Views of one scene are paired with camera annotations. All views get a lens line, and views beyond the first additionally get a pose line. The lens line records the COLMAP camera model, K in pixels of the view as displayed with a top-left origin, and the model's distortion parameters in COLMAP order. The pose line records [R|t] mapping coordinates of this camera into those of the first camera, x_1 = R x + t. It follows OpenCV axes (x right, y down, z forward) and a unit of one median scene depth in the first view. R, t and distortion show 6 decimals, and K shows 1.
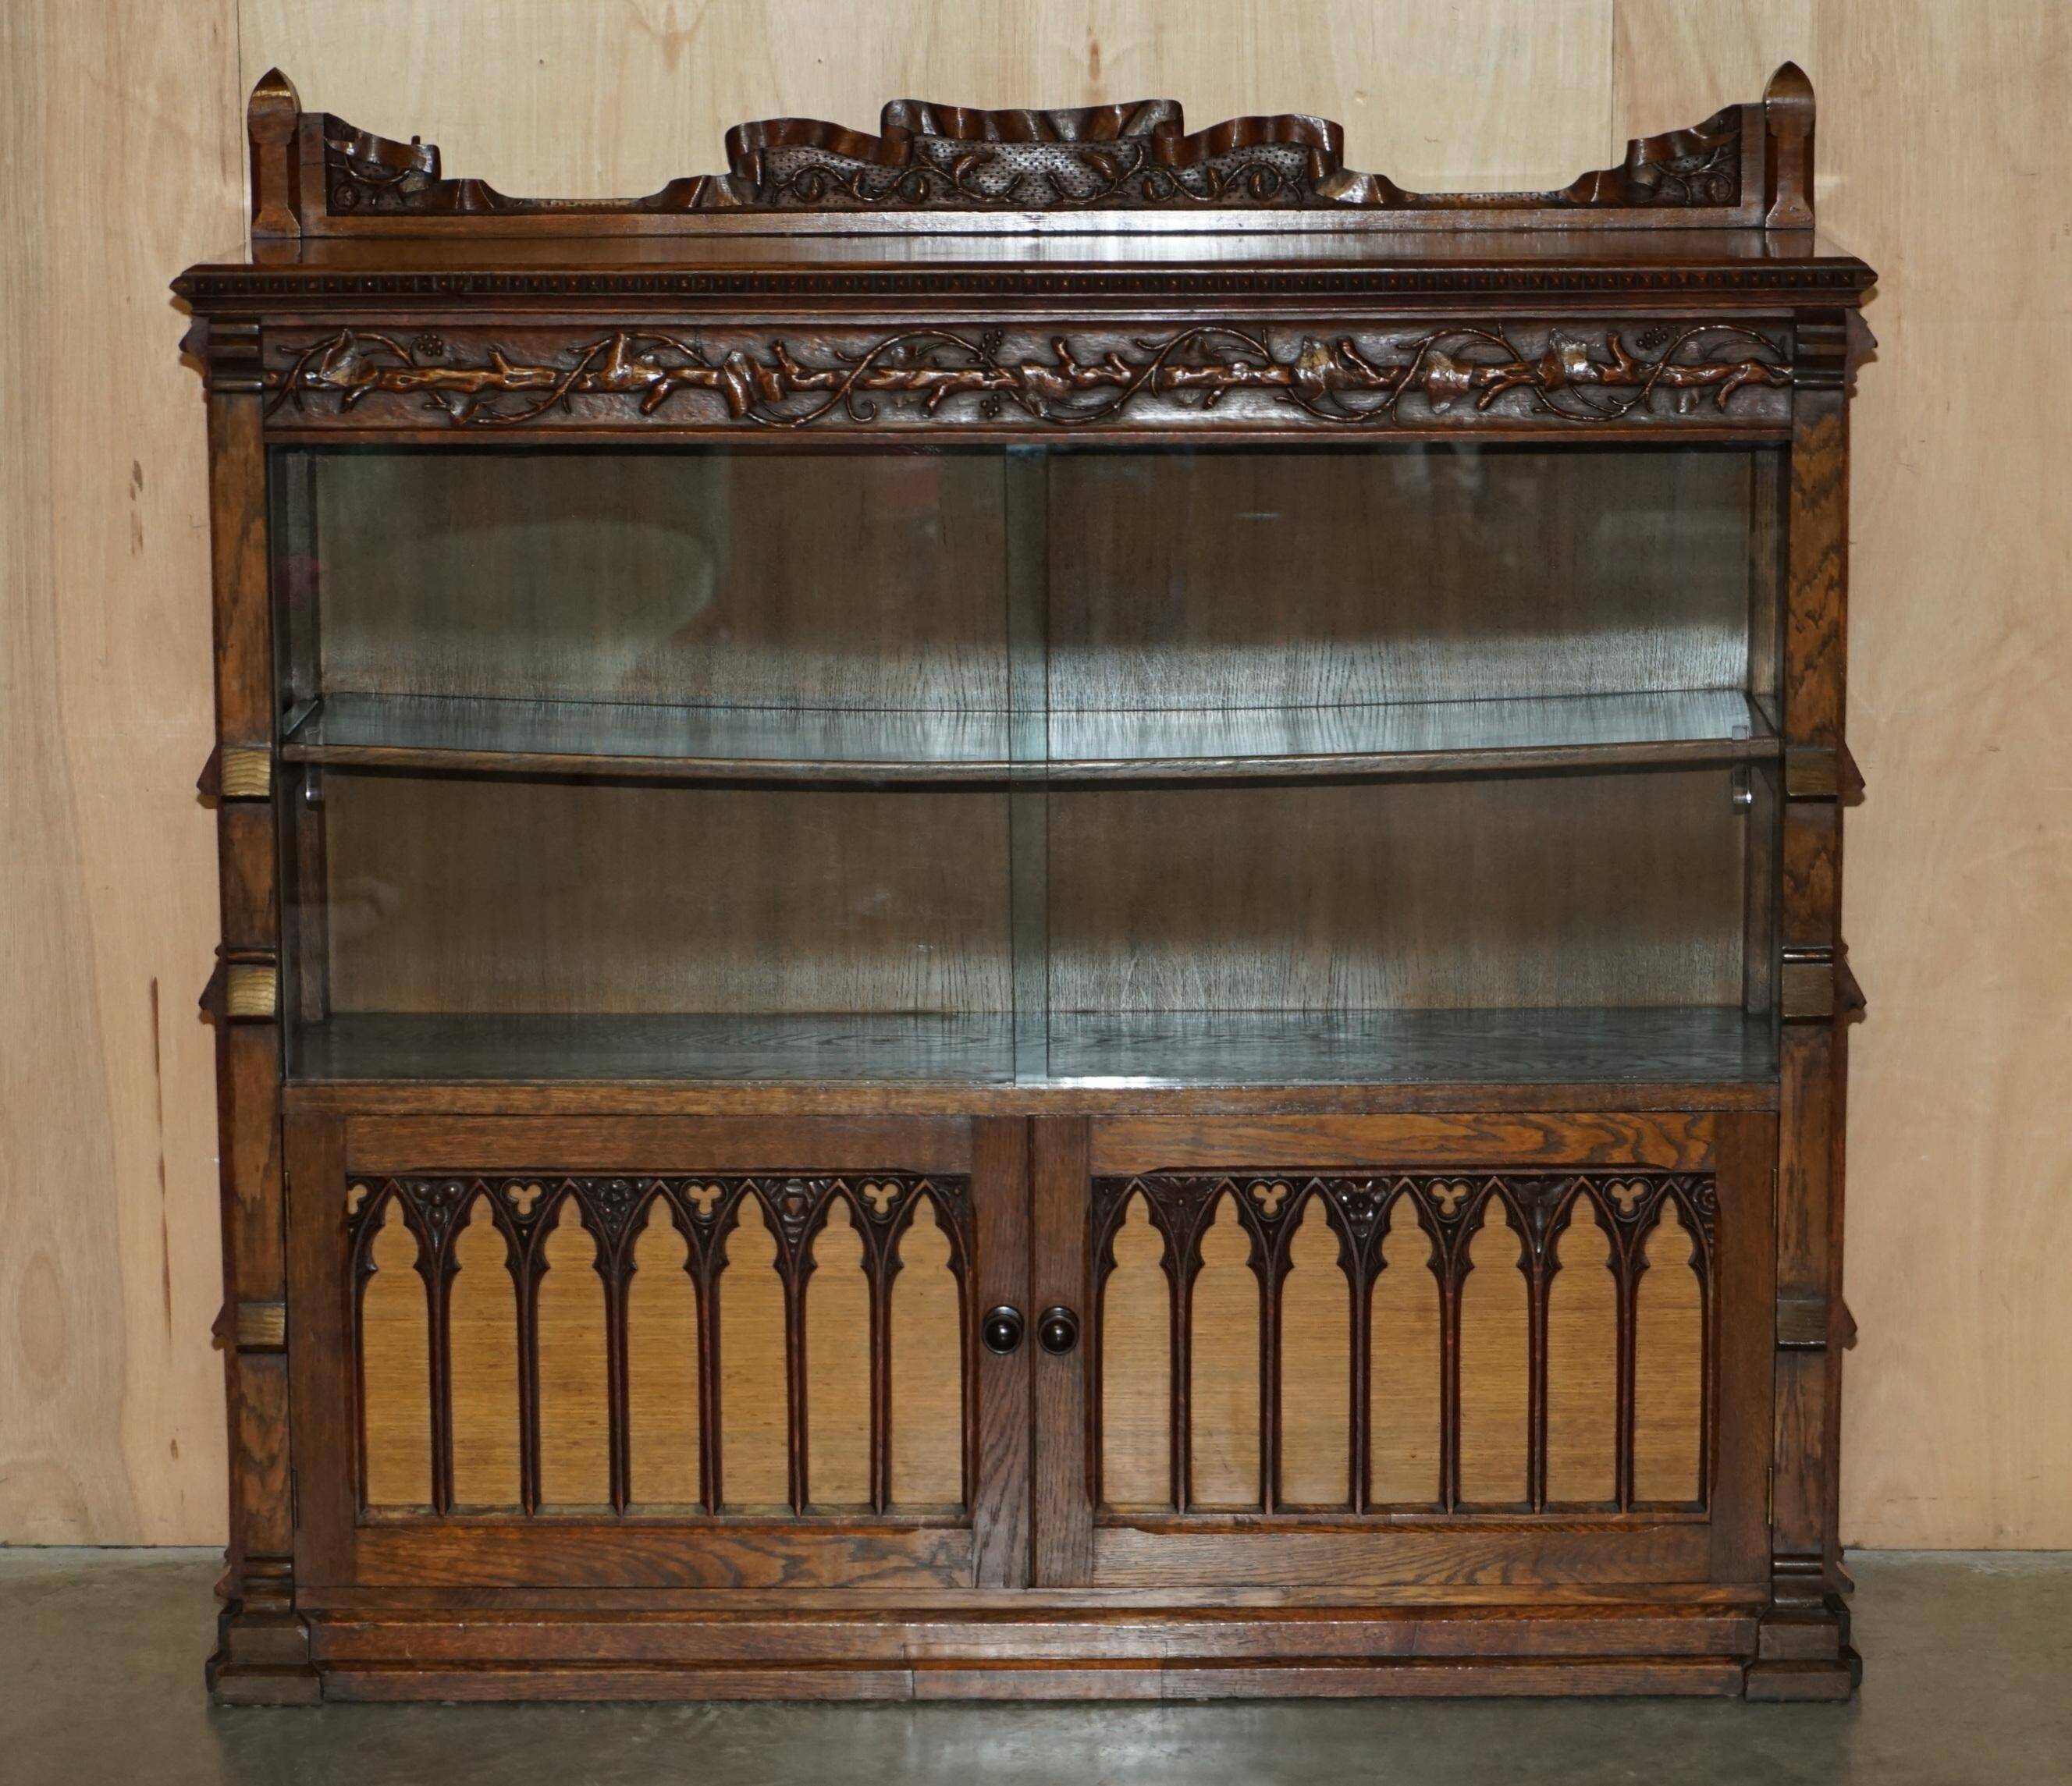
lens RADIAL K [[5846.6, 0, 1149.6], [0, 5846.6, 1017.8], [0, 0, 1]] dist [-0.044895, 0.000000]
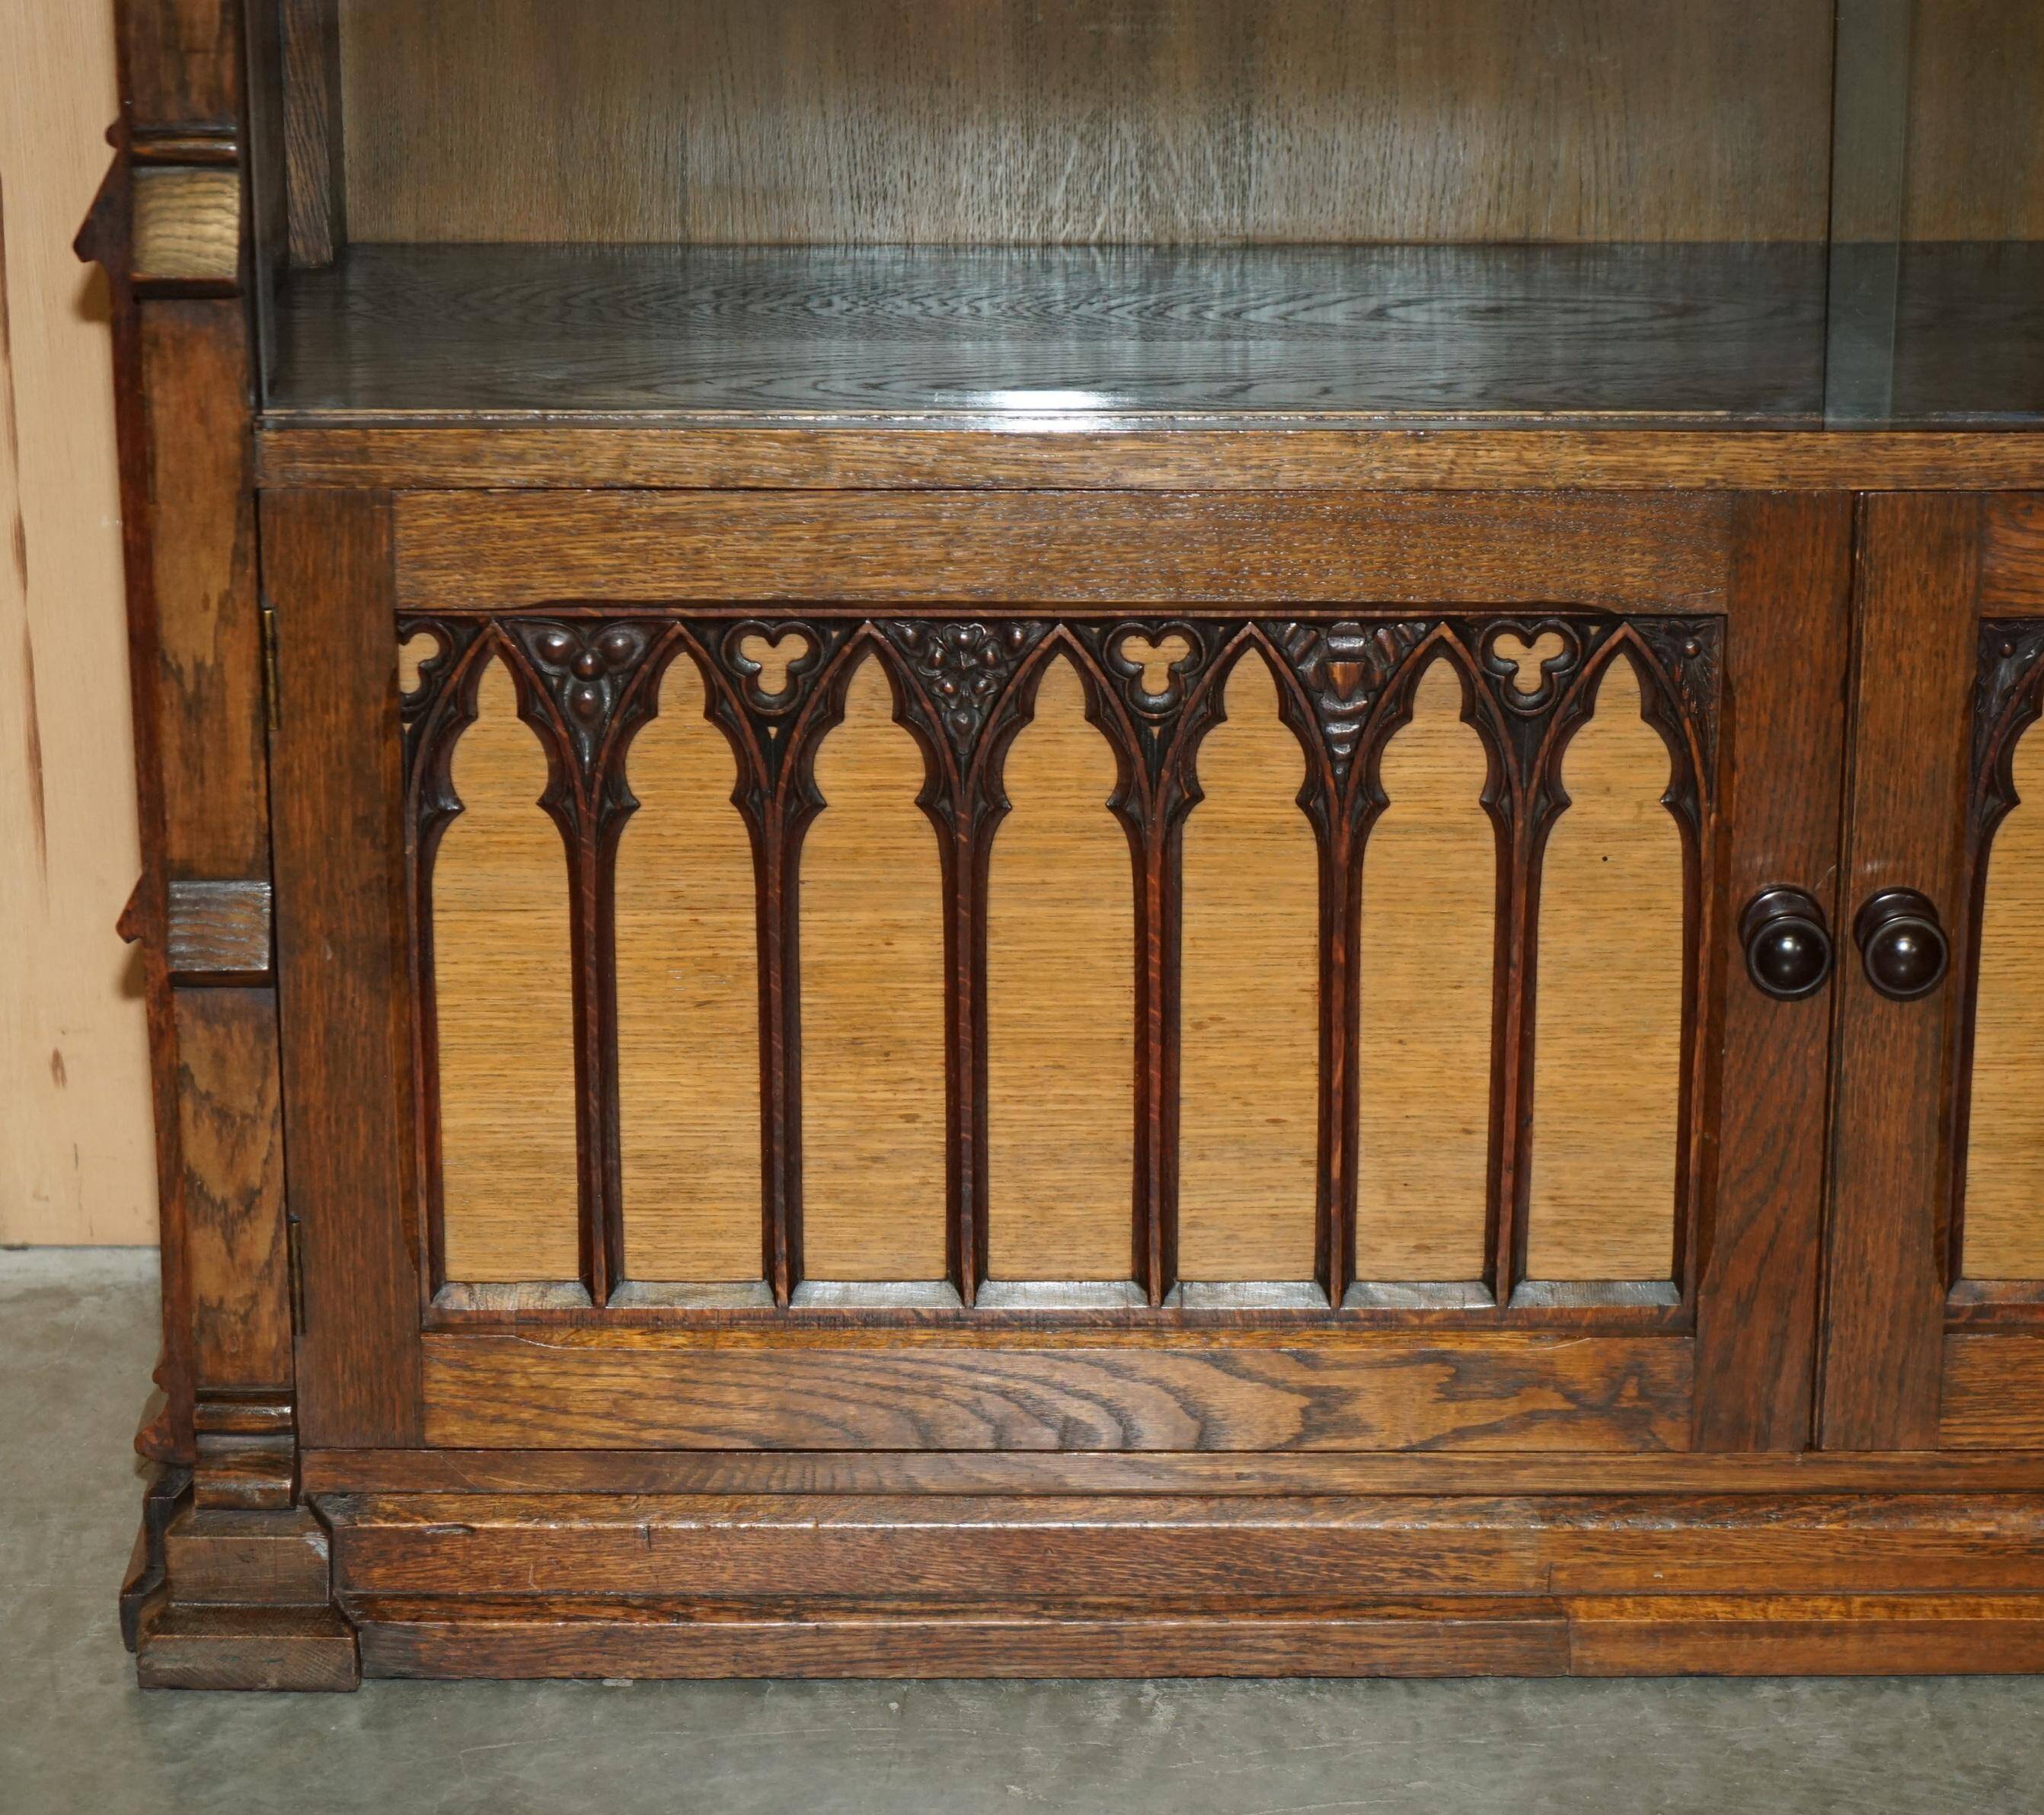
lens RADIAL K [[5569.6, 0, 966.3], [0, 5569.6, 859.6], [0, 0, 1]] dist [-0.043789, 0.000000]
pose [[0.999862, 0.002149, -0.016450, -0.083417], [0.000239, 0.989602, 0.143831, -0.017796], [0.016588, -0.143815, 0.989466, 0.550205]]
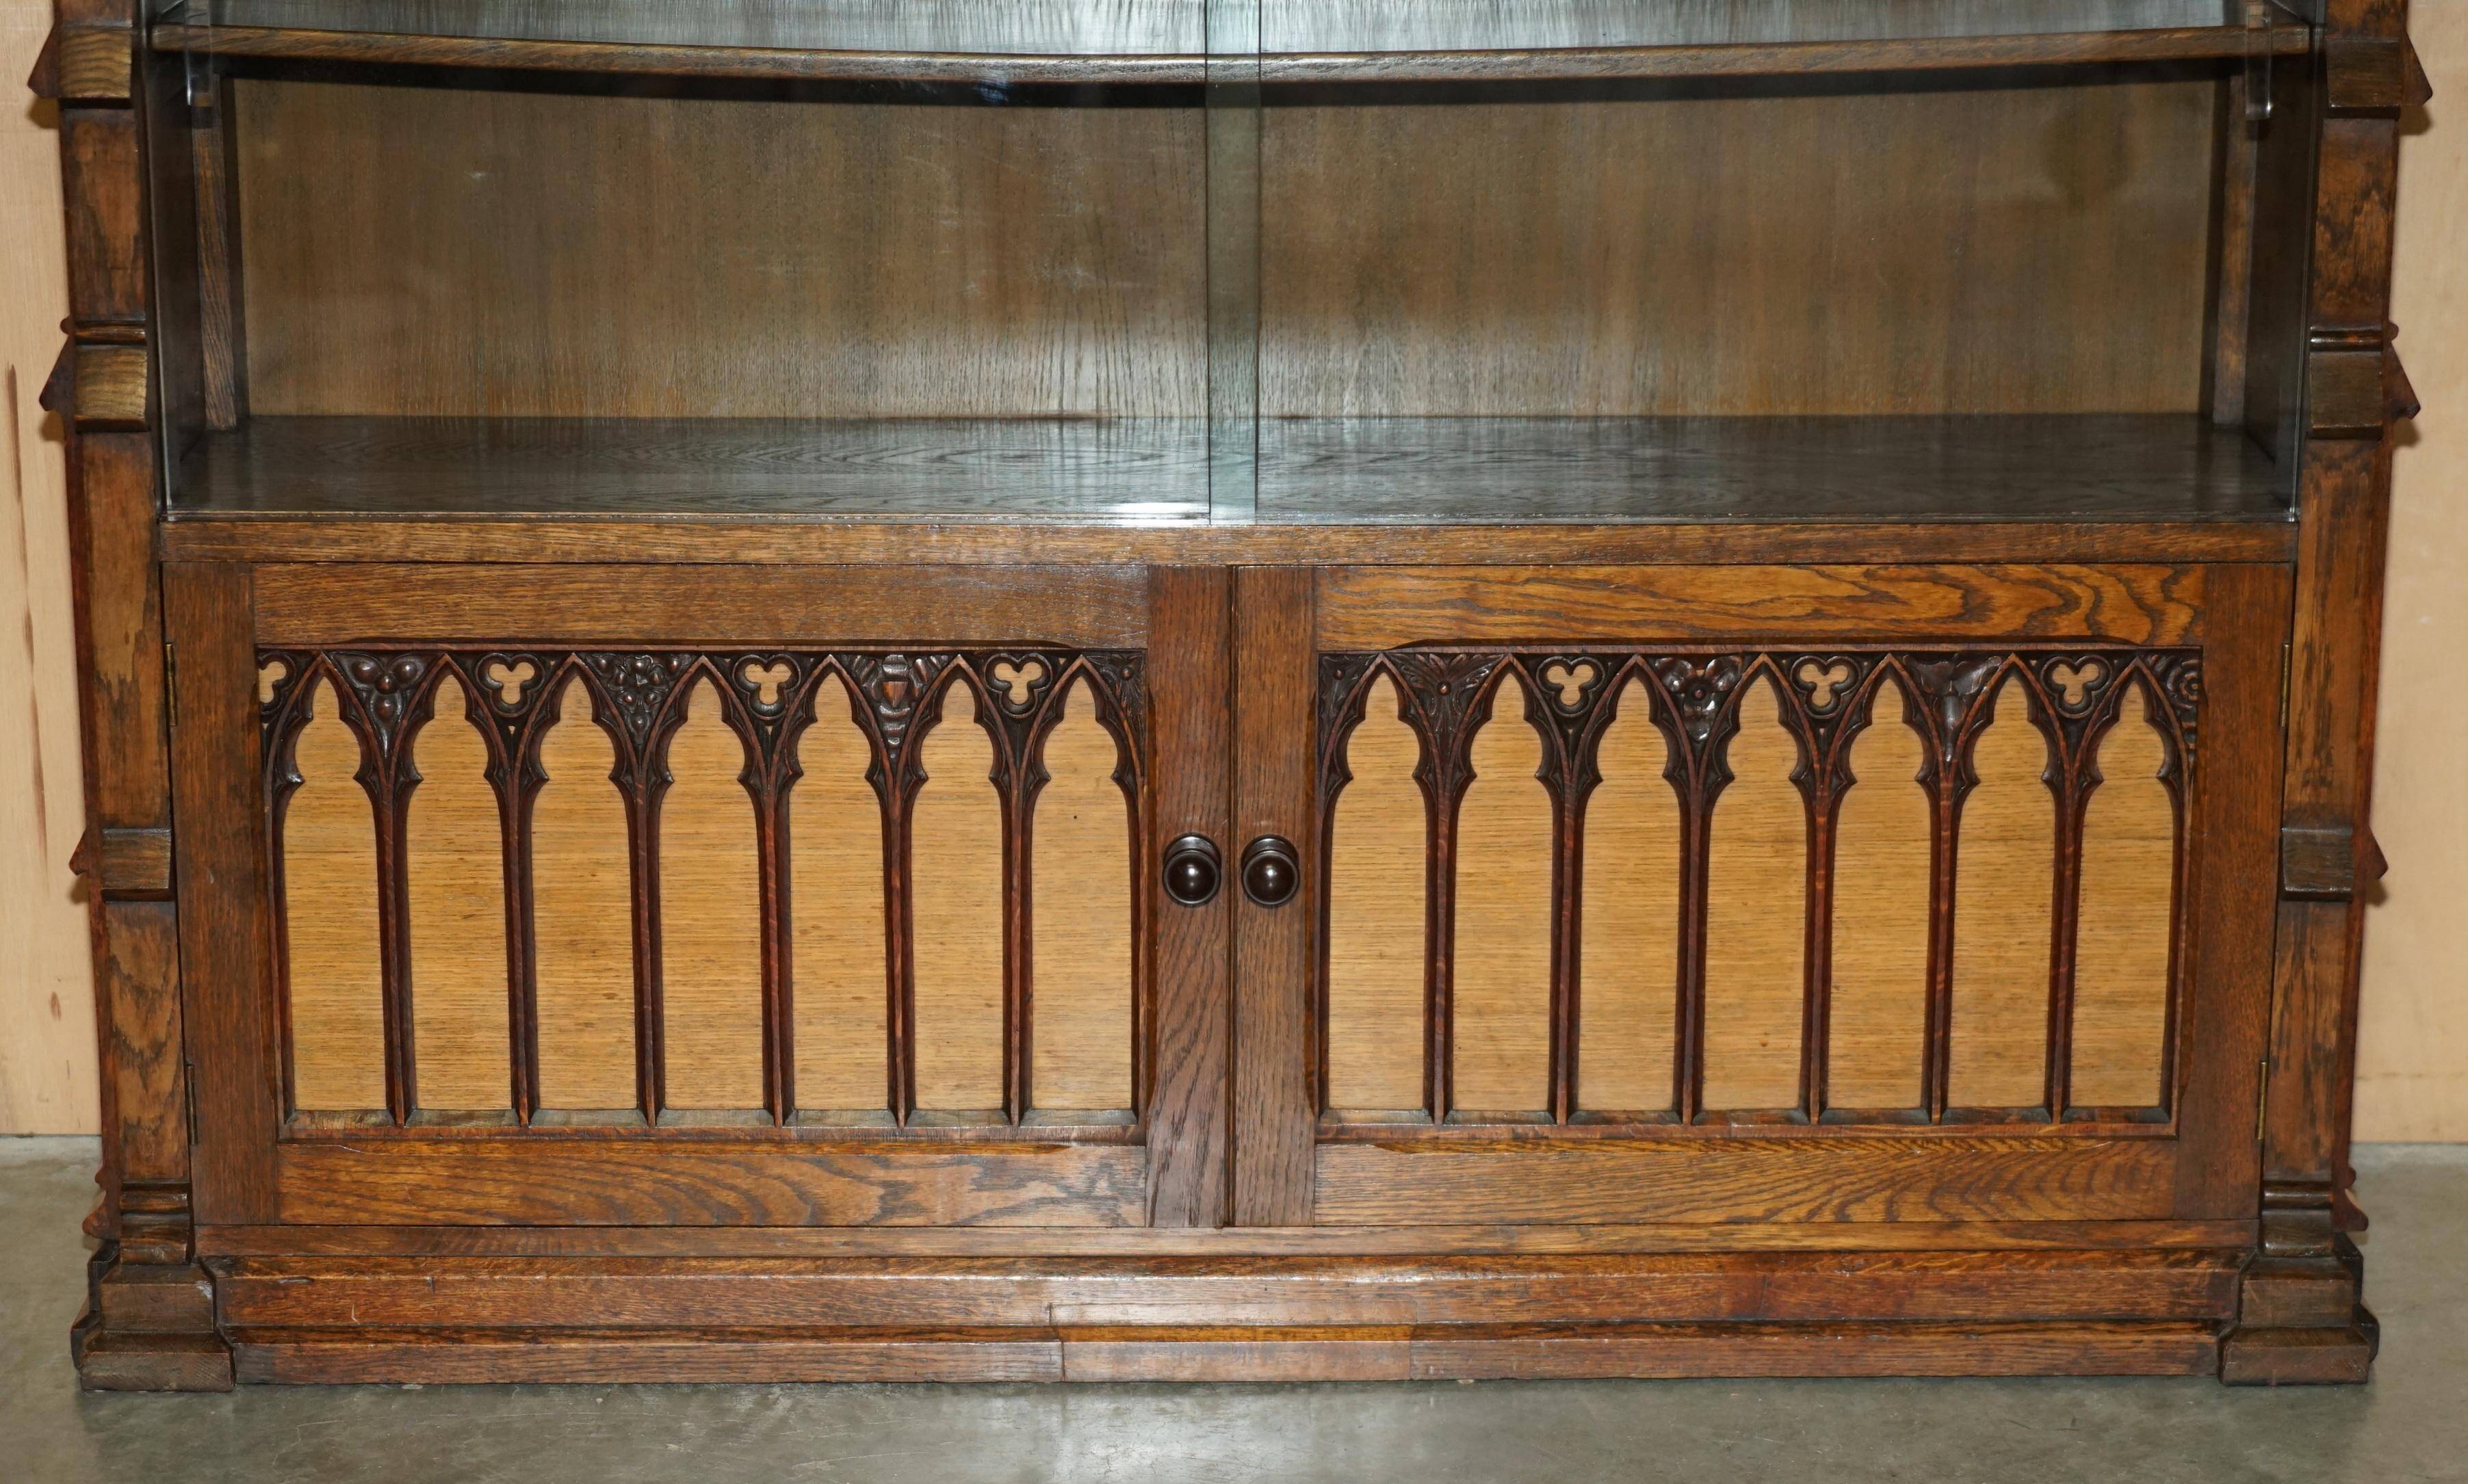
lens RADIAL K [[5213.6, 0, 1273.8], [0, 5213.6, 878.2], [0, 0, 1]] dist [-0.028674, 0.000000]
pose [[0.999879, 0.002064, 0.015422, -0.024690], [-0.003395, 0.996224, 0.086749, -0.000162], [-0.015185, -0.086791, 0.996111, 0.370384]]
